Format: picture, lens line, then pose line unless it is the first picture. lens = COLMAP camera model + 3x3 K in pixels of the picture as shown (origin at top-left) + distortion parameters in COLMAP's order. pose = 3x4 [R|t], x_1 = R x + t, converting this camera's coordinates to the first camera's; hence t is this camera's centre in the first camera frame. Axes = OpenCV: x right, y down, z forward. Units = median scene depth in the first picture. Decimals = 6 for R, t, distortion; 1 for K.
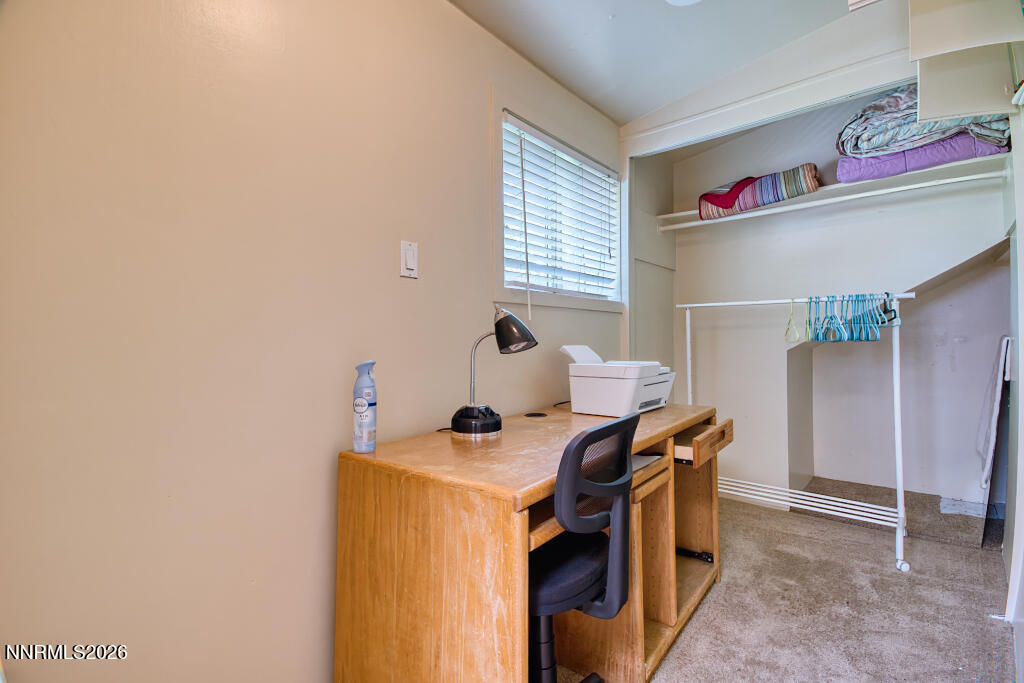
lens RADIAL K [[480.0, 0, 511.6], [0, 480.0, 340.1], [0, 0, 1]] dist [0.018845, 0.000979]
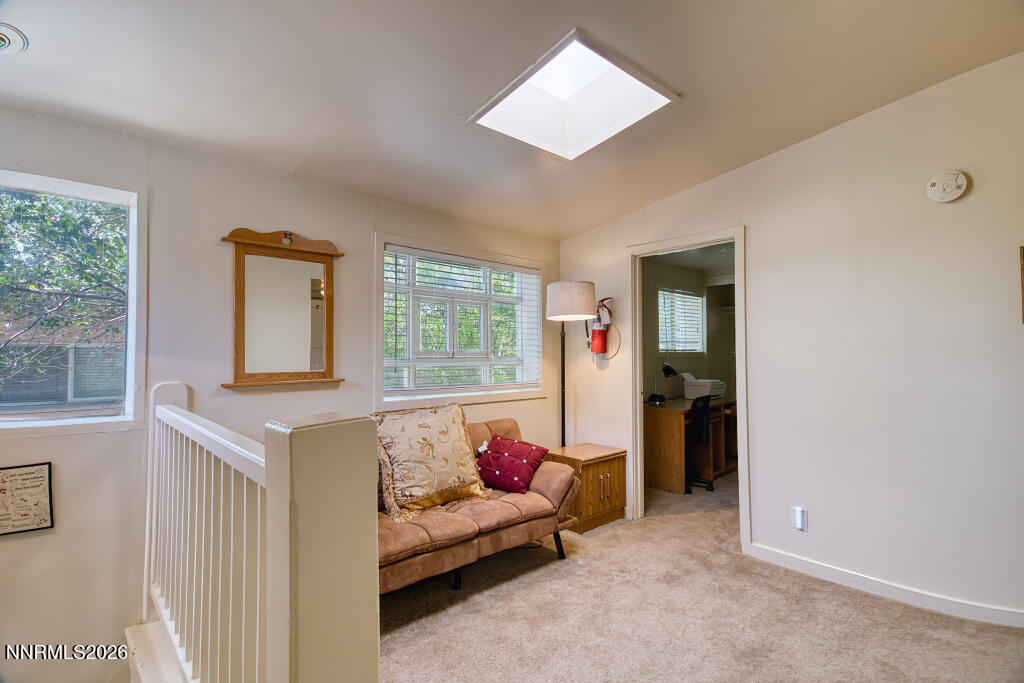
lens RADIAL K [[480.0, 0, 518.7], [0, 480.0, 344.9], [0, 0, 1]] dist [0.018845, 0.000979]
pose [[0.992276, -0.003948, -0.123985, -0.483514], [0.001746, 0.999839, -0.017870, -0.107893], [0.124035, 0.017515, 0.992123, -1.864544]]
